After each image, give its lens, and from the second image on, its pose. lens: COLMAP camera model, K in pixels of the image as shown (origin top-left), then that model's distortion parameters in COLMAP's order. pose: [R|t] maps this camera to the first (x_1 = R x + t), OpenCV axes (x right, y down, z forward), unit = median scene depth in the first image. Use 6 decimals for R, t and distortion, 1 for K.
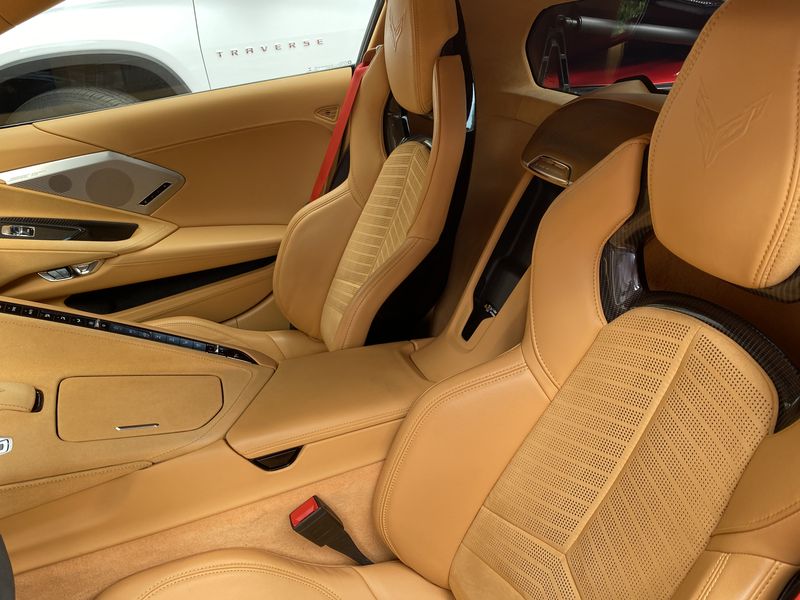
lens RADIAL K [[601.3, 0, 400.2], [0, 601.3, 299.9], [0, 0, 1]] dist [-0.011578, 0.000088]
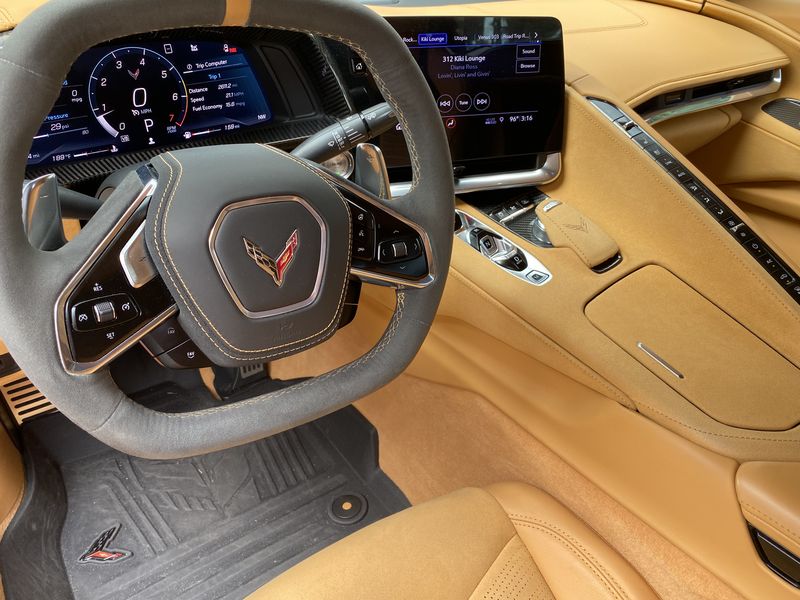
lens RADIAL K [[601.3, 0, 399.5], [0, 601.3, 301.5], [0, 0, 1]] dist [-0.011578, 0.000088]
pose [[0.241691, 0.531494, -0.811849, 0.031743], [-0.451916, 0.802034, 0.390530, 0.013834], [0.858695, 0.272500, 0.434035, 0.377936]]
